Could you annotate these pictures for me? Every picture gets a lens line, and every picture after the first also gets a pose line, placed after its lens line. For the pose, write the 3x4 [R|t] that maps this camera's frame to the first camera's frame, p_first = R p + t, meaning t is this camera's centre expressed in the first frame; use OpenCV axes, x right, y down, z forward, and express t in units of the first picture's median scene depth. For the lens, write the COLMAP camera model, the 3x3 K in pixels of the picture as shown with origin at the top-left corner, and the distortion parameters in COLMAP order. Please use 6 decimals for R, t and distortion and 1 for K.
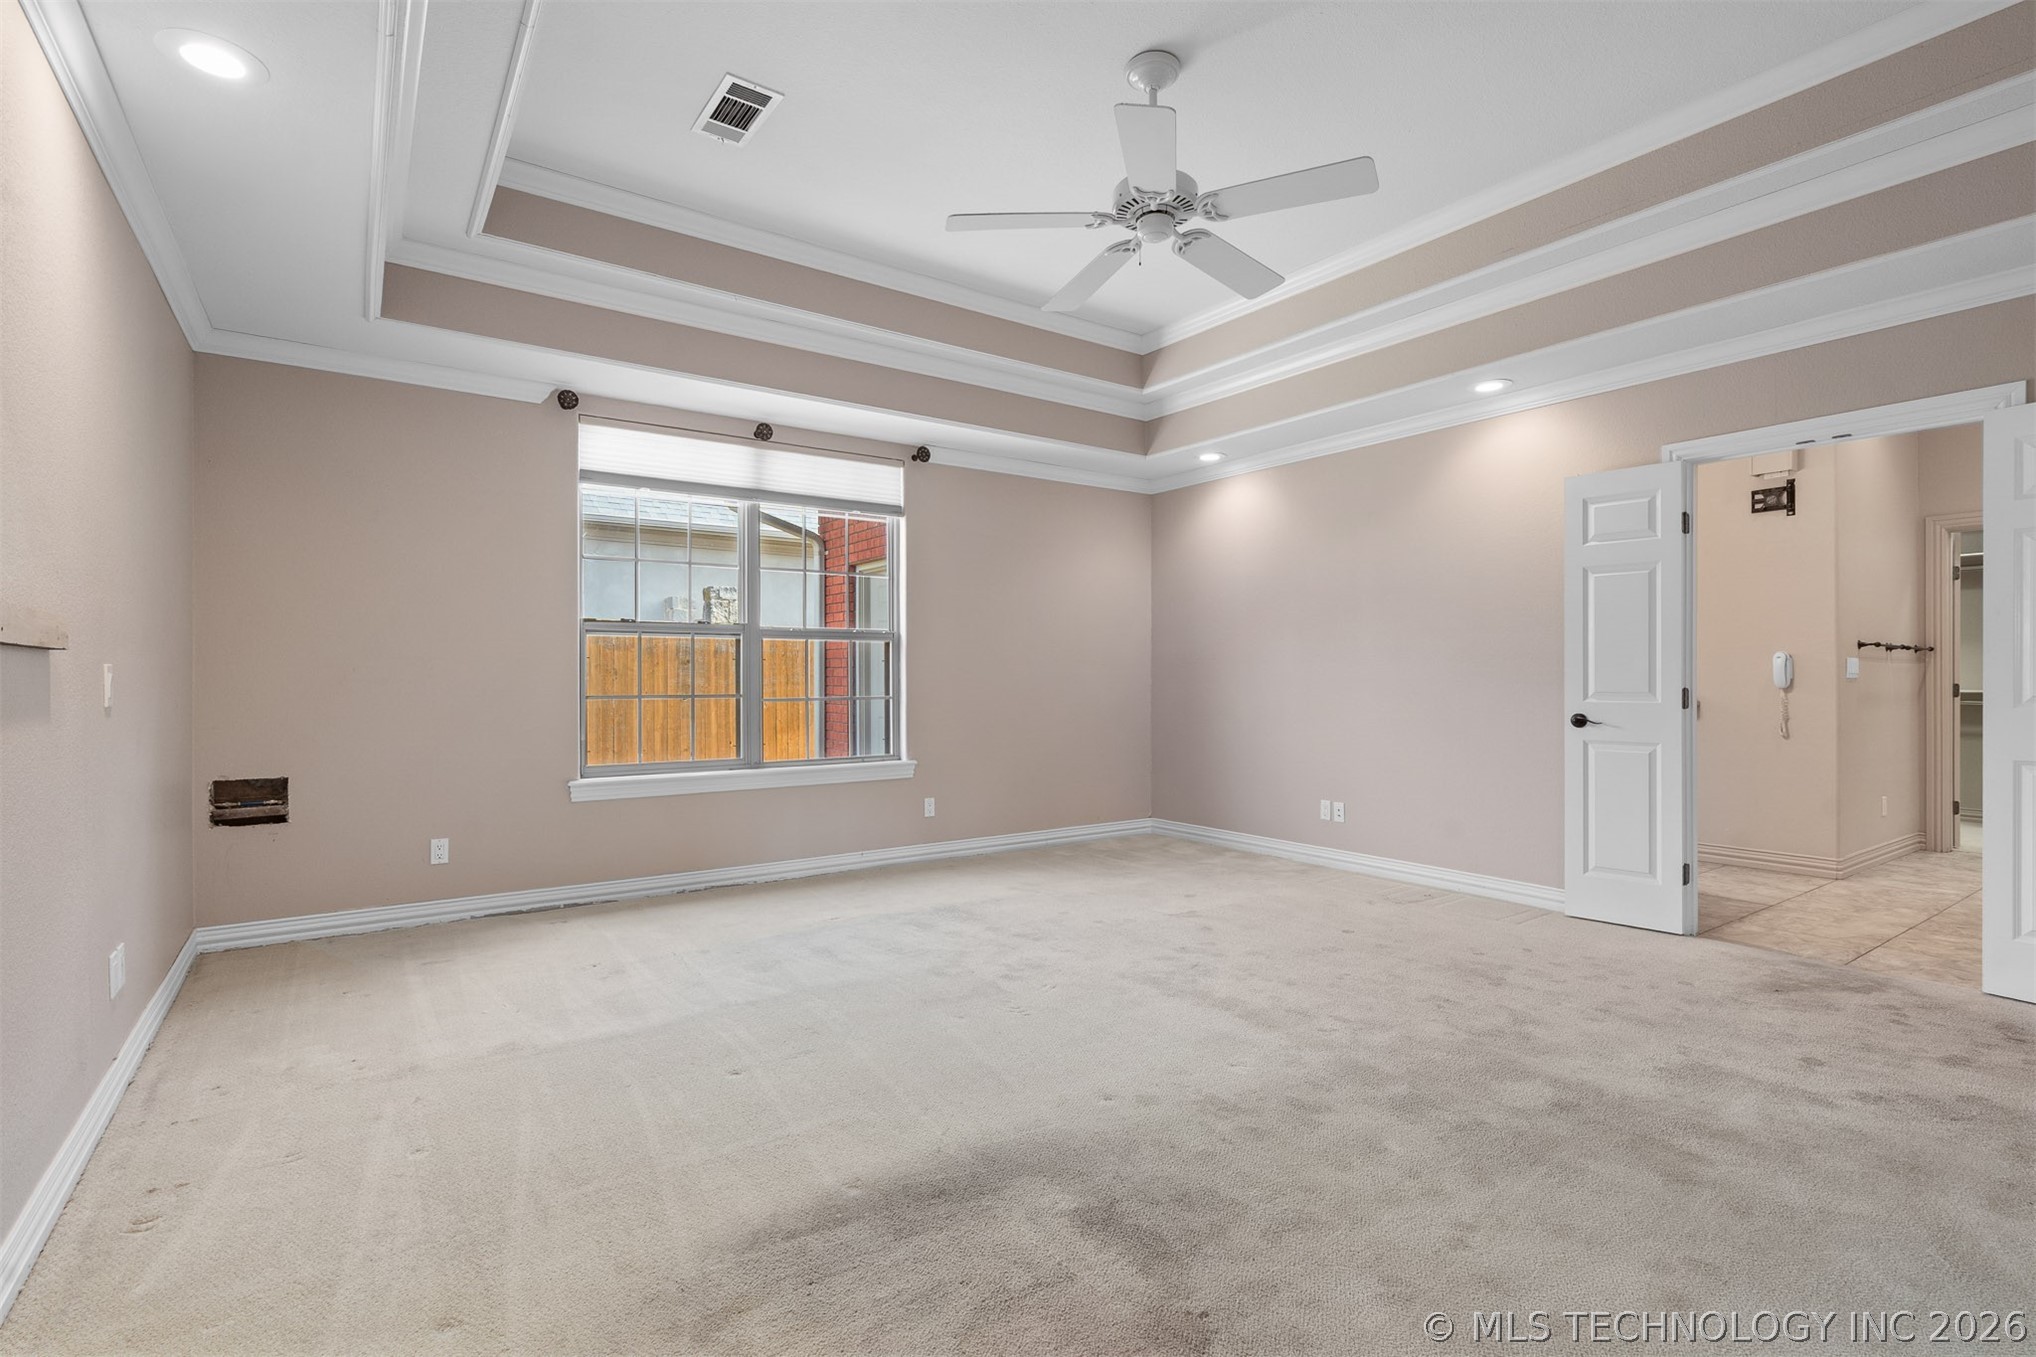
lens RADIAL K [[953.8, 0, 1009.4], [0, 953.8, 676.8], [0, 0, 1]] dist [-0.001862, 0.003178]
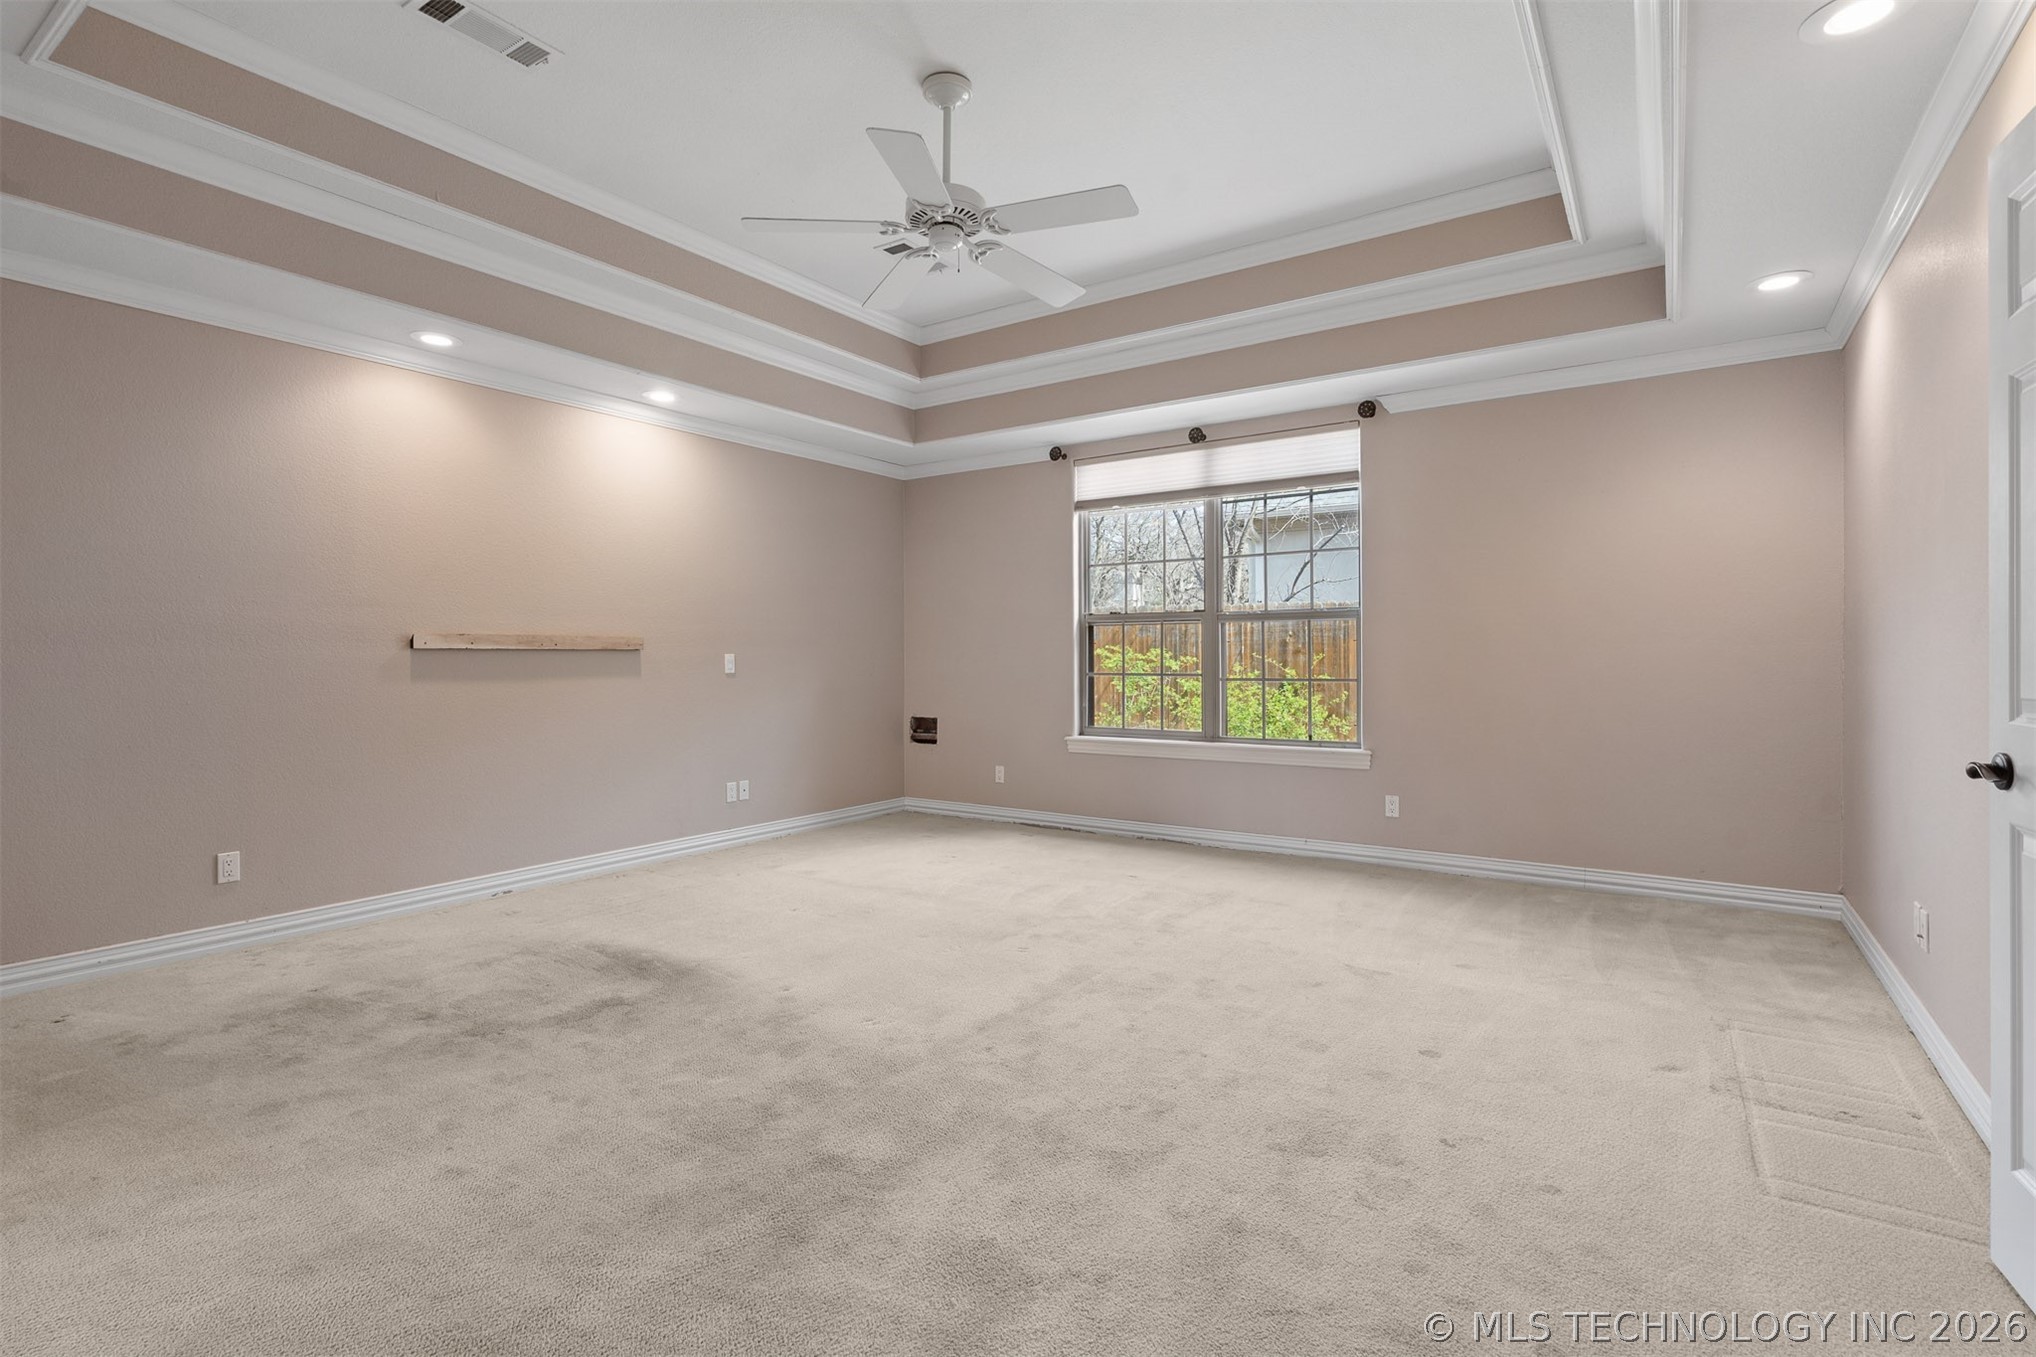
lens RADIAL K [[953.8, 0, 1010.0], [0, 953.8, 659.1], [0, 0, 1]] dist [-0.001862, 0.003178]
pose [[0.350901, 0.001151, -0.936412, 1.026561], [0.004309, 0.999987, 0.002844, -0.004310], [0.936403, -0.005033, 0.350892, 0.604930]]
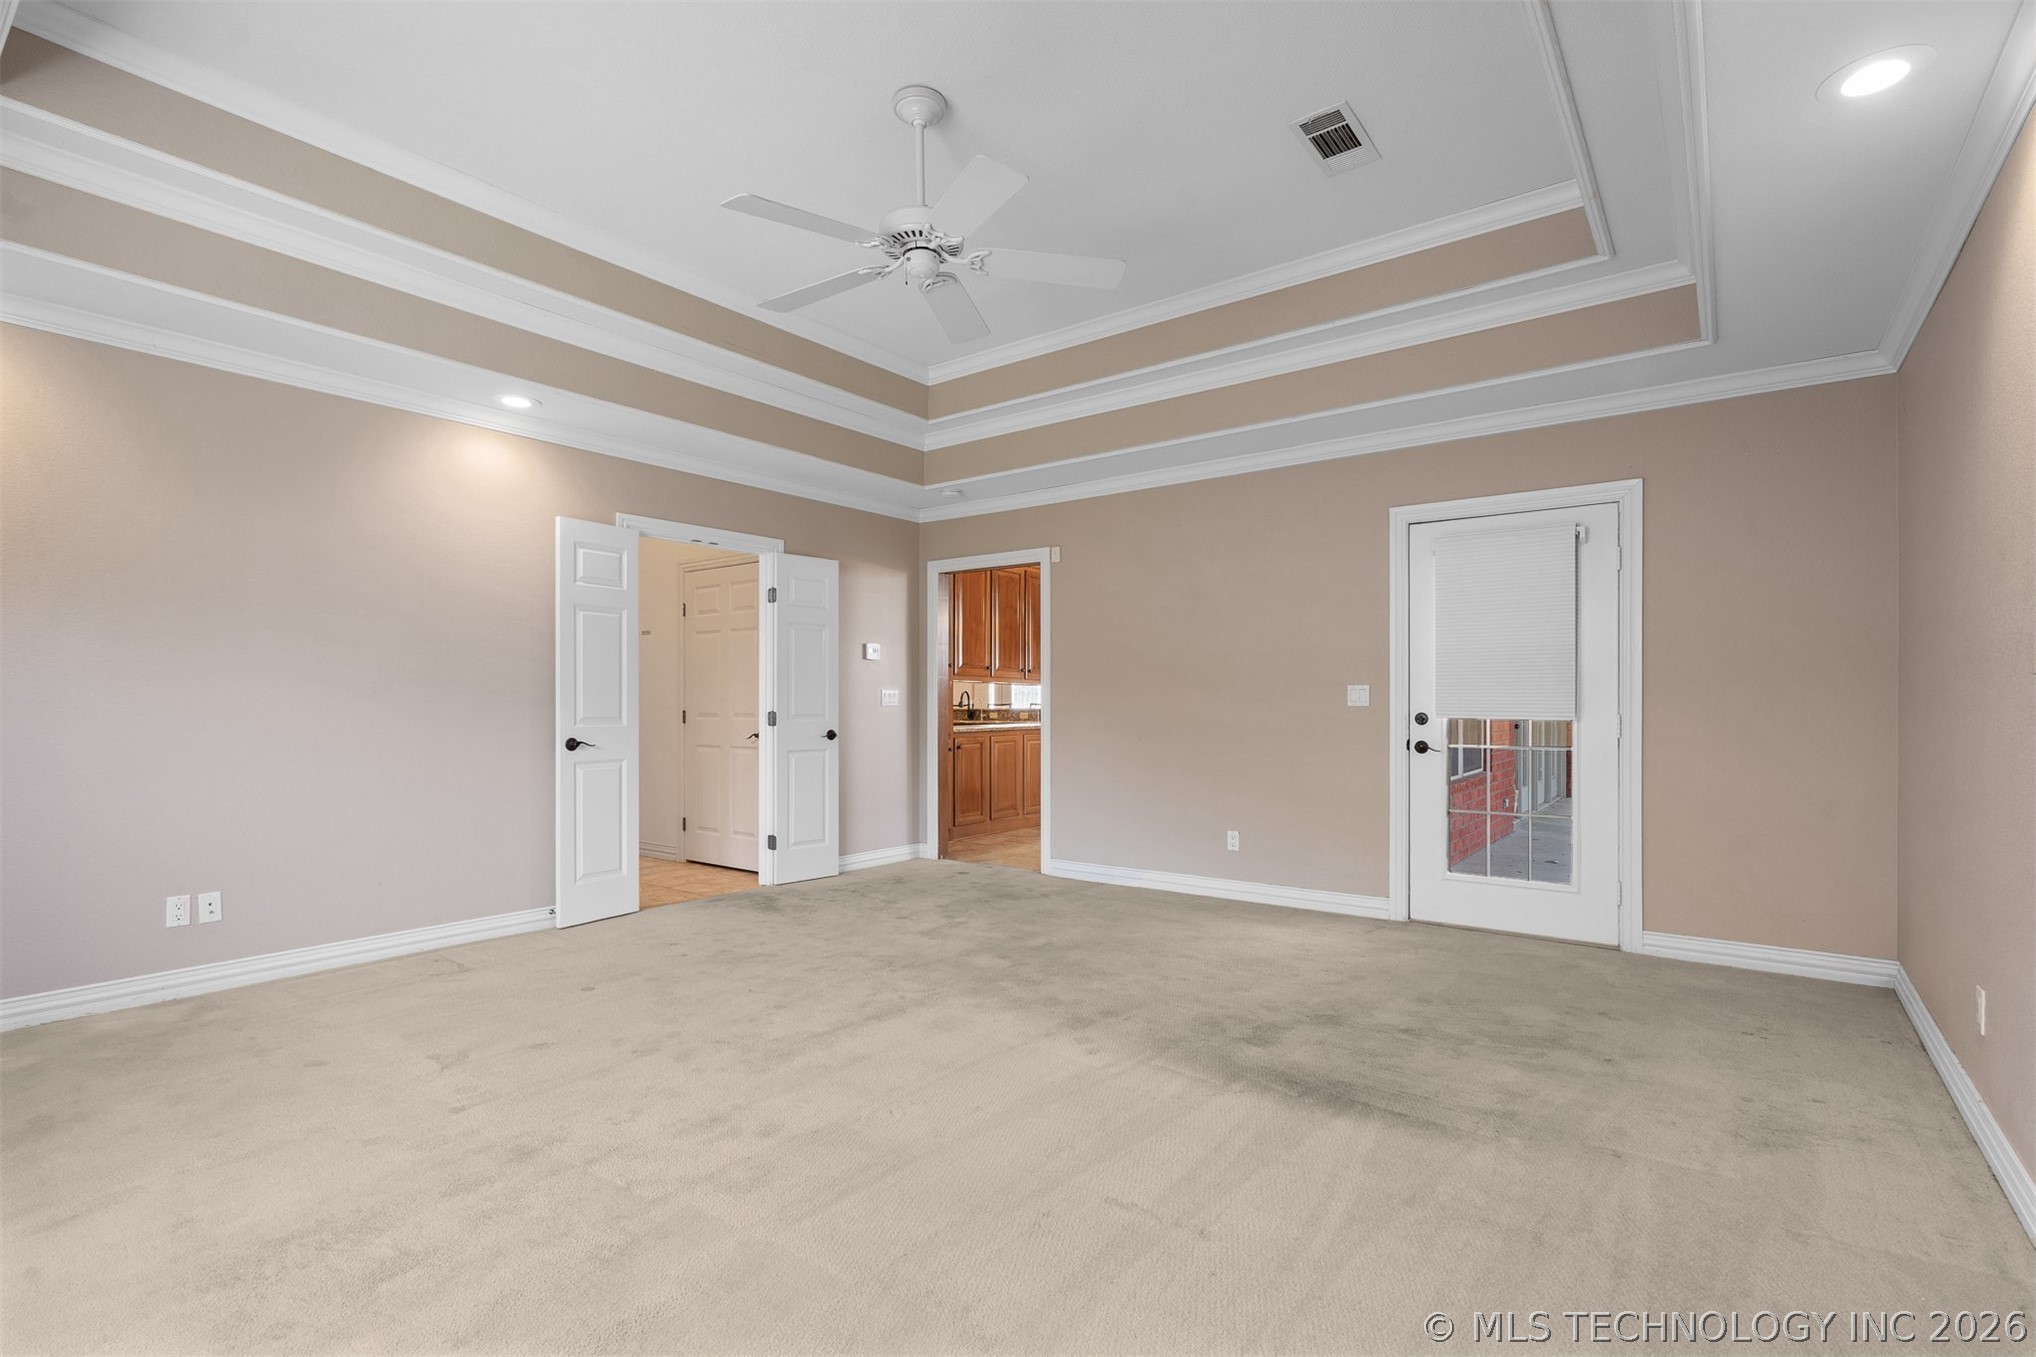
lens RADIAL K [[953.8, 0, 1023.5], [0, 953.8, 704.1], [0, 0, 1]] dist [-0.001862, 0.003178]
pose [[-0.310941, -0.000482, 0.950429, -0.741270], [0.000263, 1.000000, 0.000593, -0.000651], [-0.950429, 0.000434, -0.310941, 1.060669]]
